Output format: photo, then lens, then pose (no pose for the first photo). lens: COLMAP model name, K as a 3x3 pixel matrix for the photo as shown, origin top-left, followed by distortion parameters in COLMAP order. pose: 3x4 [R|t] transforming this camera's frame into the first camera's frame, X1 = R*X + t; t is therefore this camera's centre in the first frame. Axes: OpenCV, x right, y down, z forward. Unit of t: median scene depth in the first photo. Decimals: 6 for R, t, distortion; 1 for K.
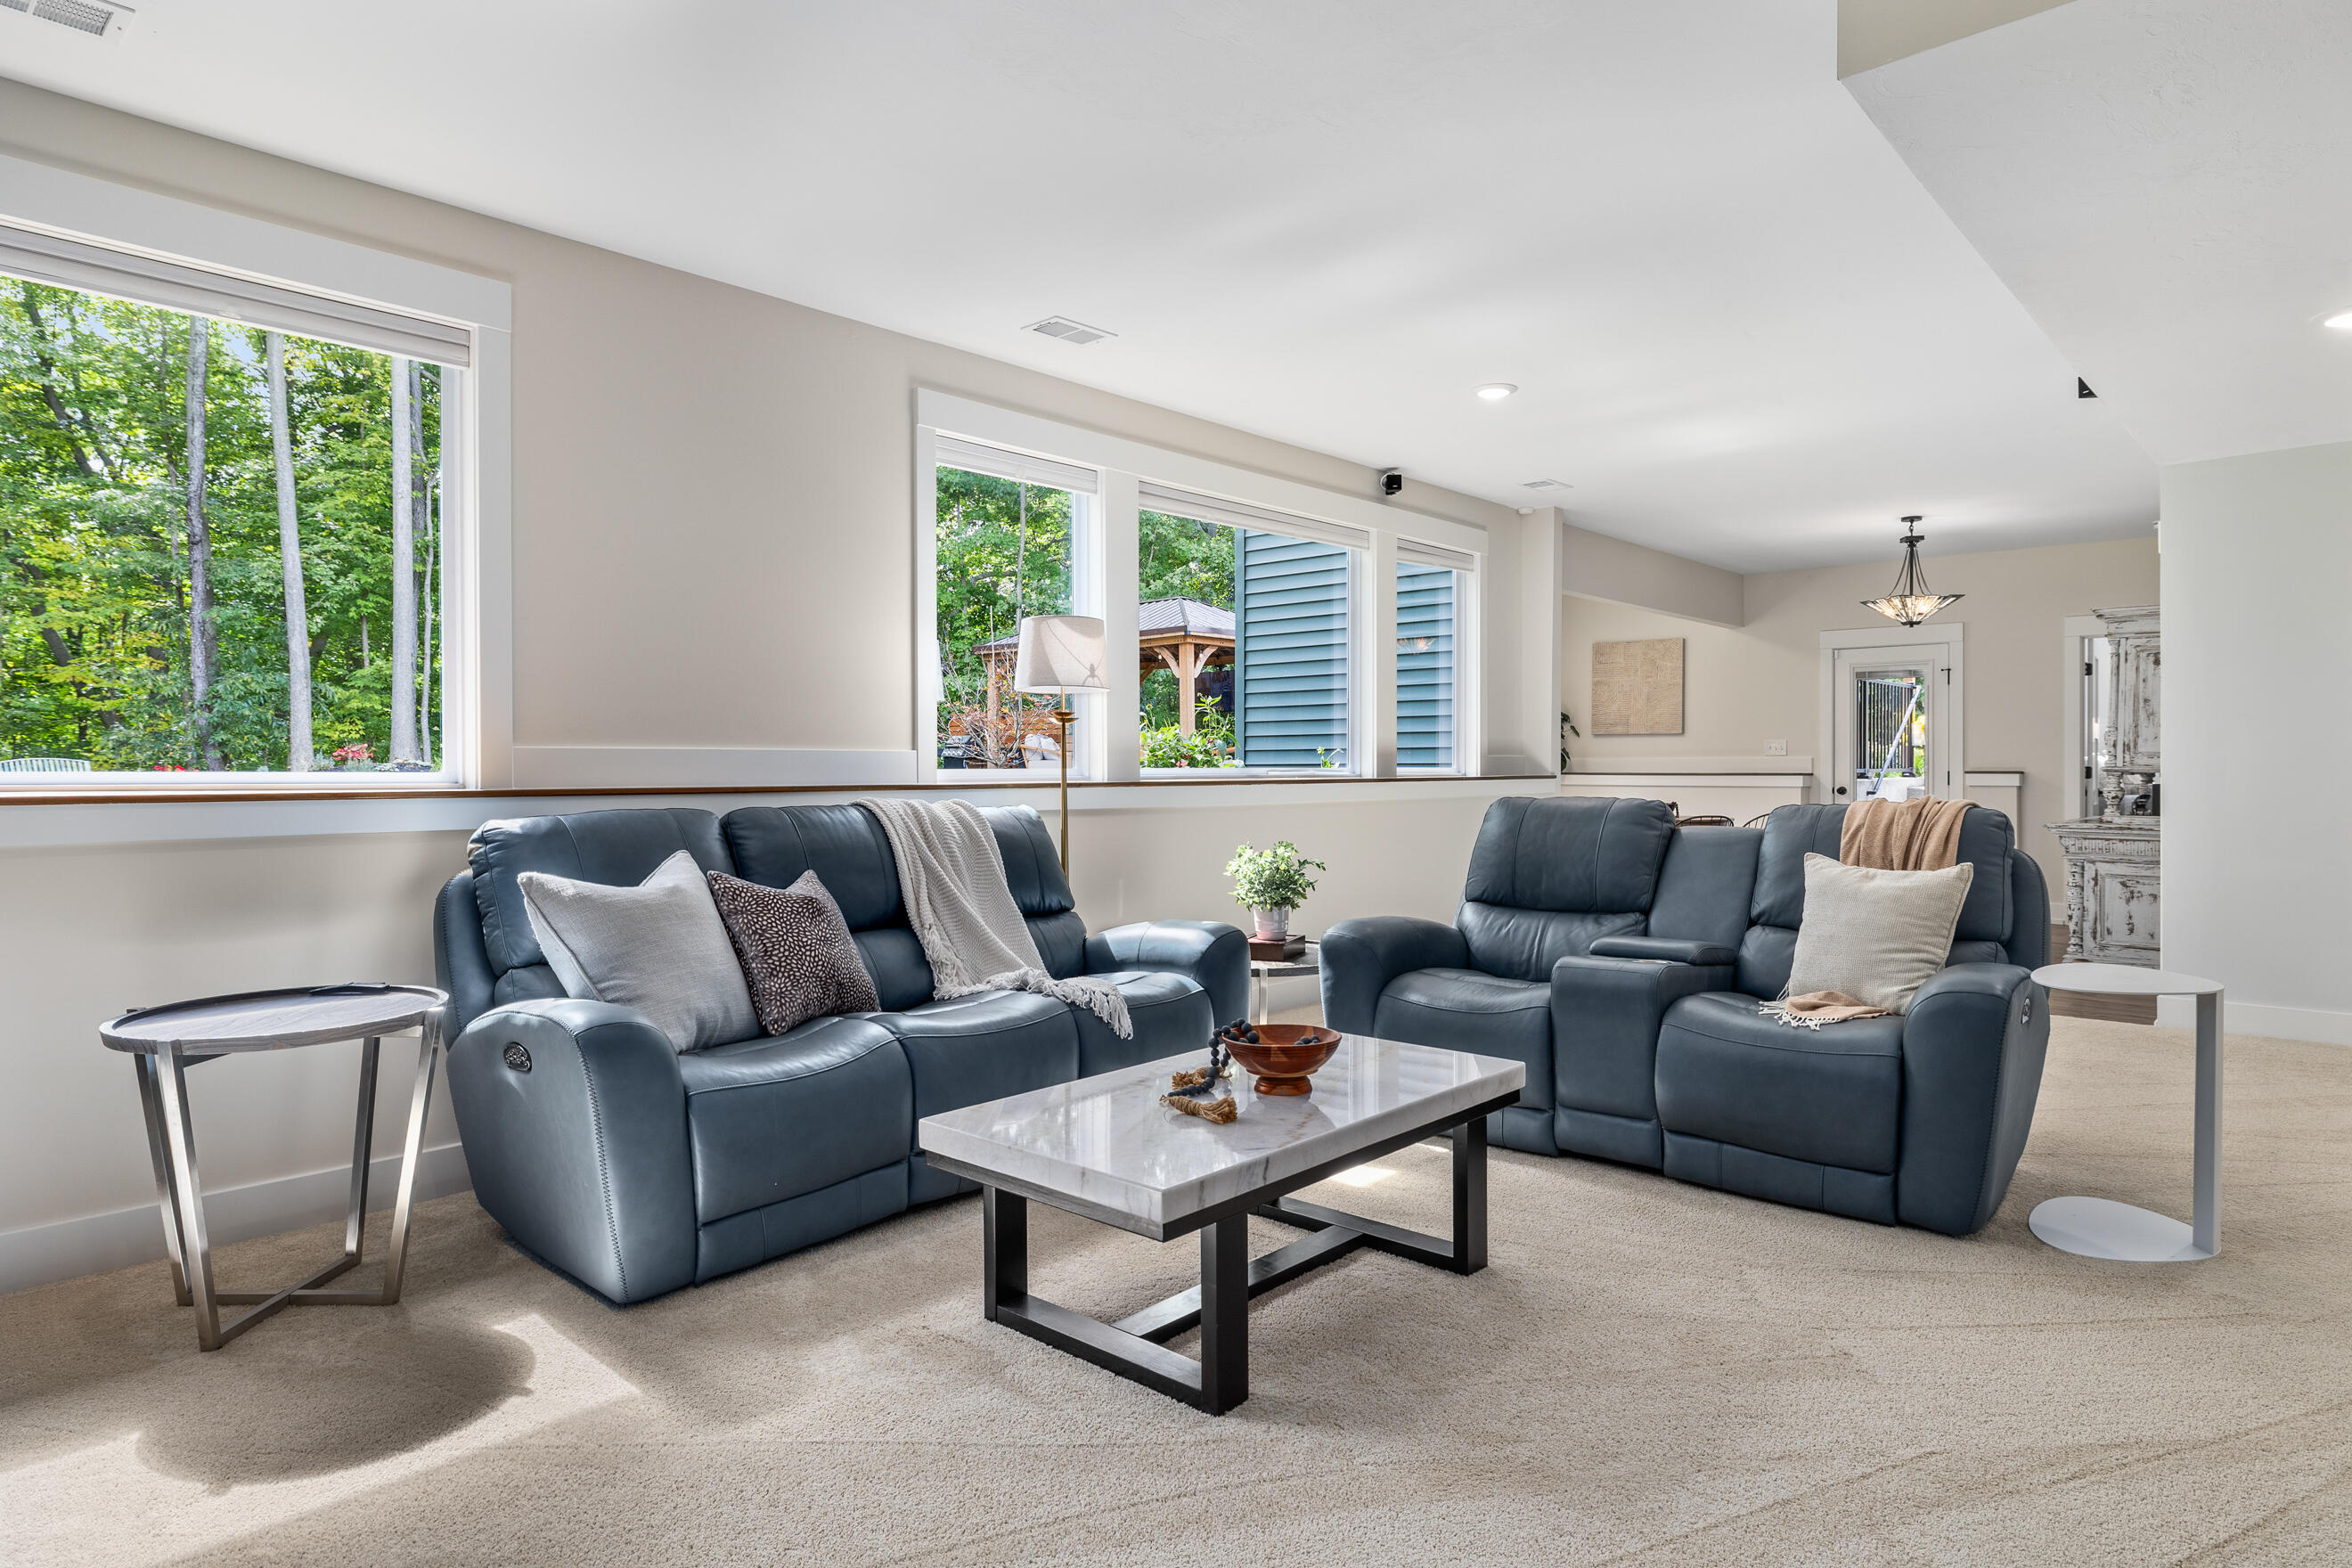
lens RADIAL K [[1327.7, 0, 1176.0], [0, 1327.7, 784.0], [0, 0, 1]] dist [0.000519, 0.000180]
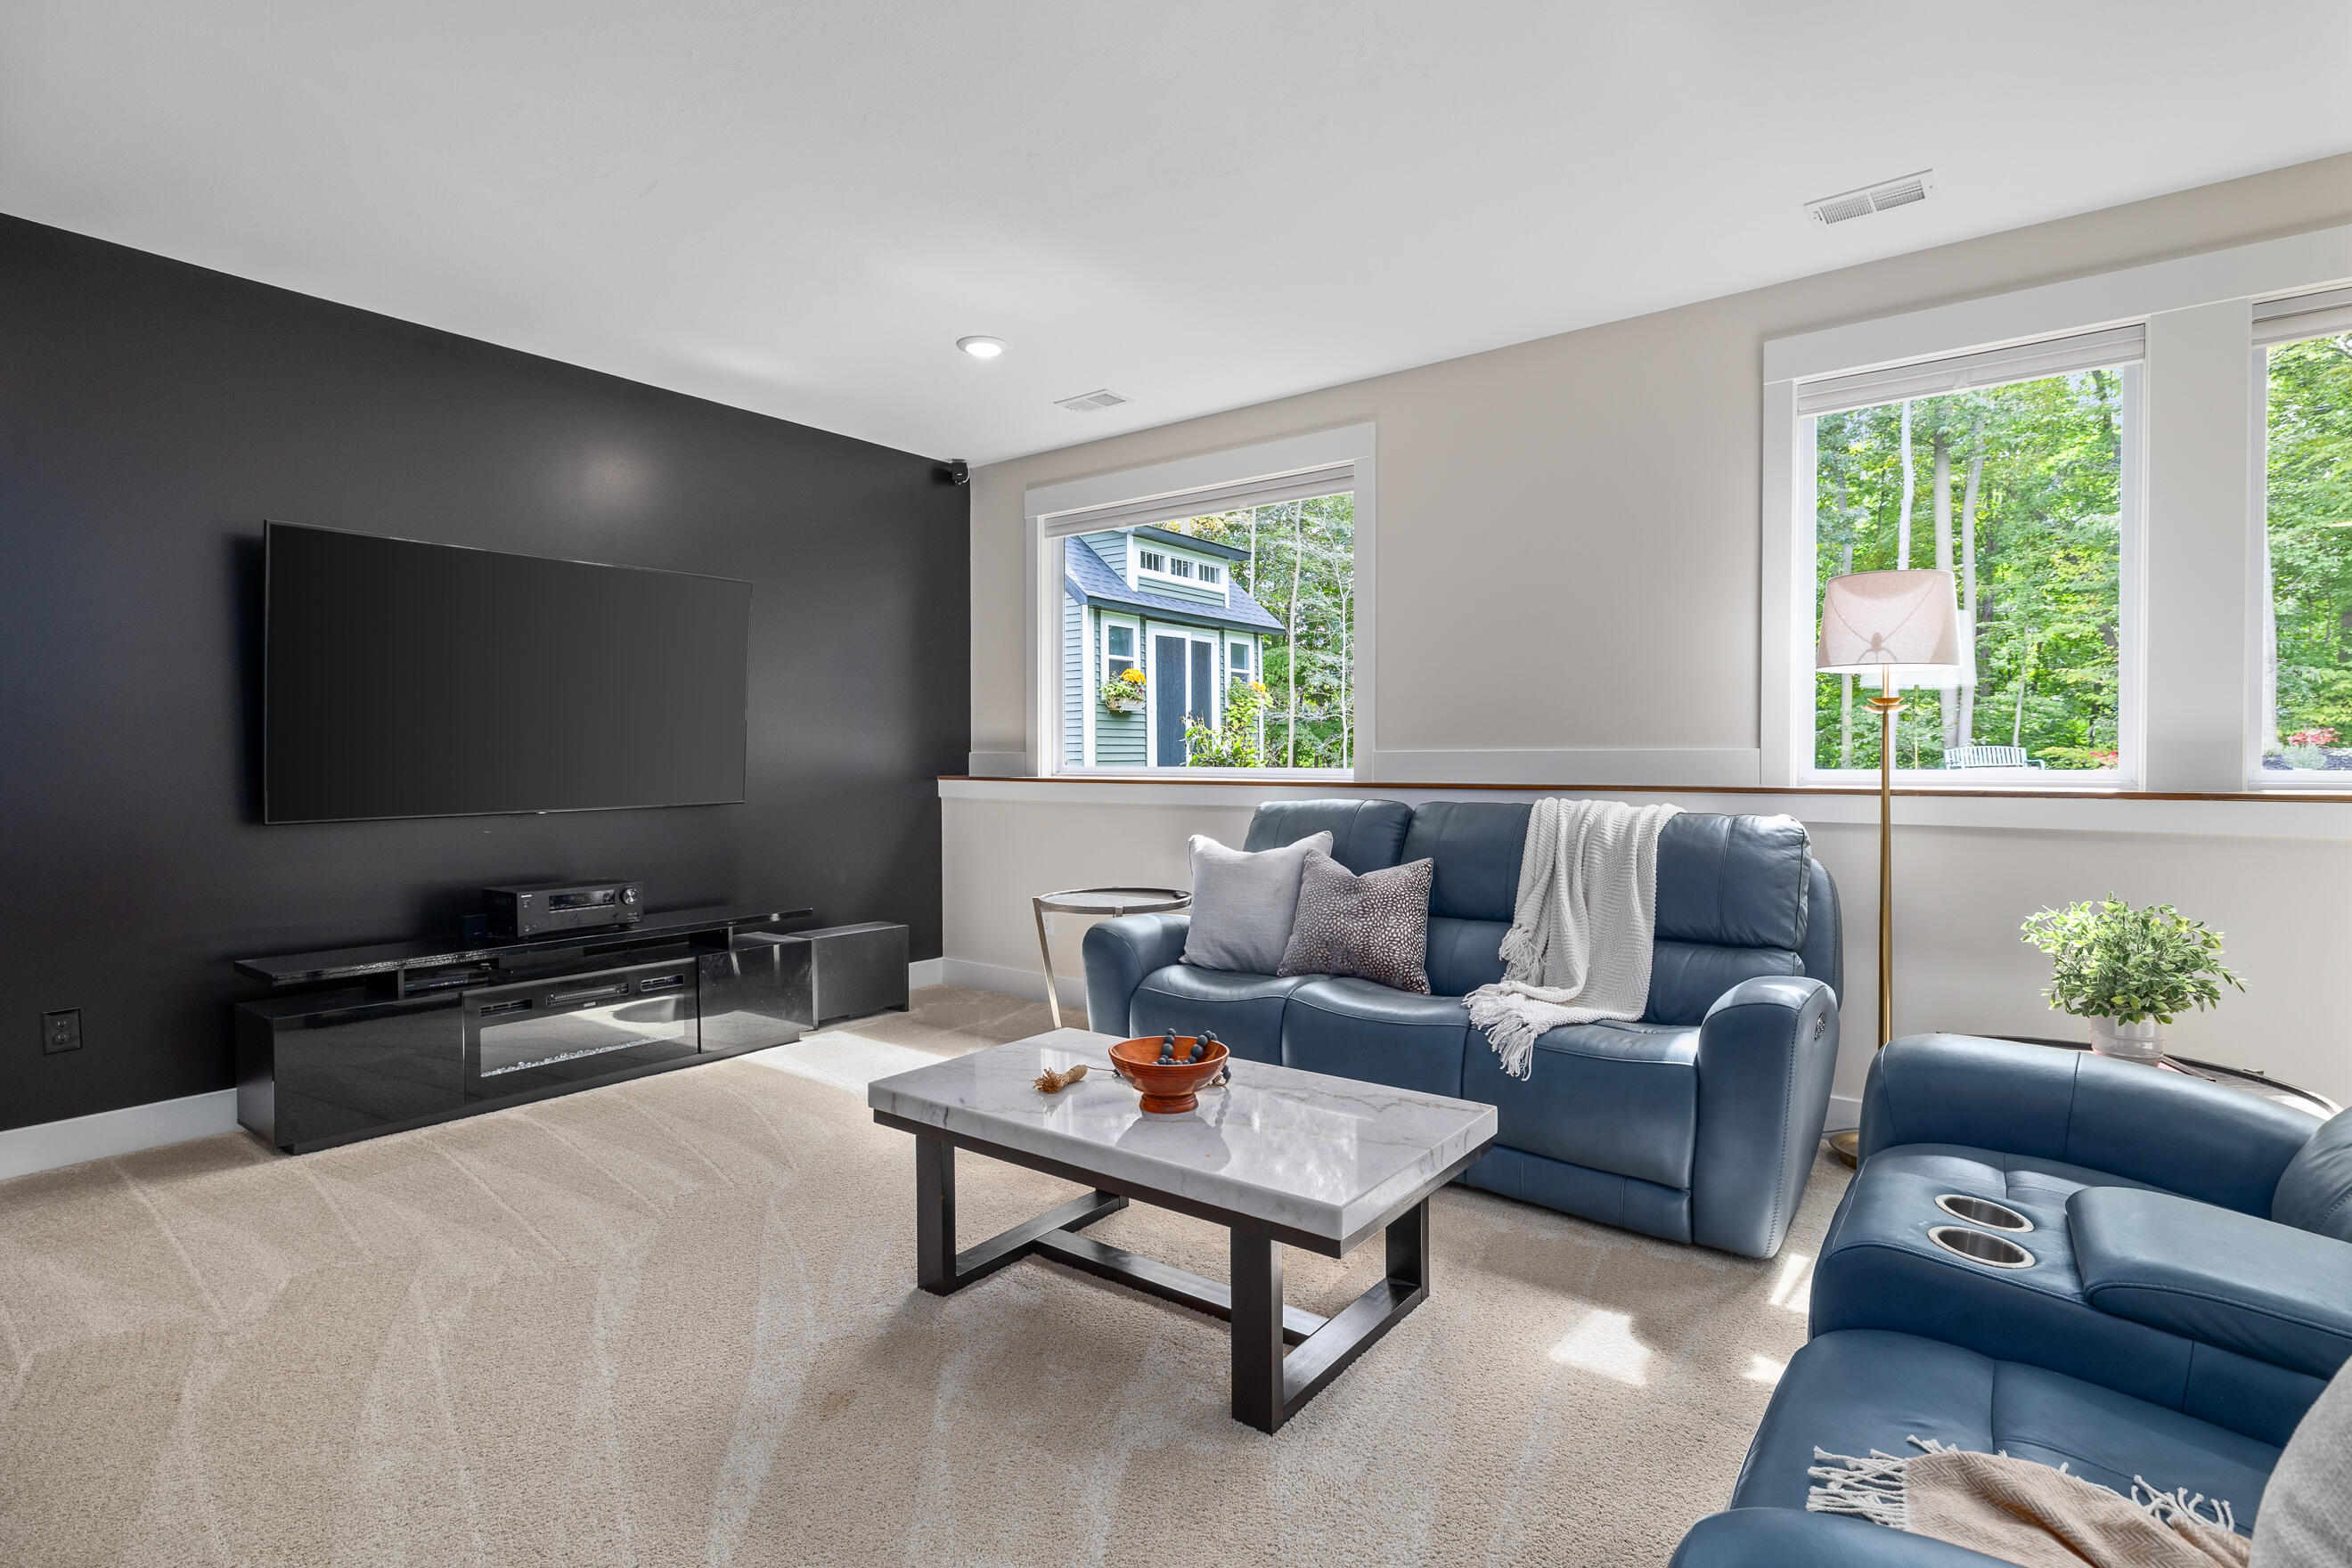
lens RADIAL K [[1110.9, 0, 1176.0], [0, 1110.9, 784.0], [0, 0, 1]] dist [-0.001258, 0.000025]
pose [[0.095903, 0.025924, -0.995053, 0.261400], [-0.007759, 0.999650, 0.025296, -0.008673], [0.995360, 0.005295, 0.096071, 0.269546]]
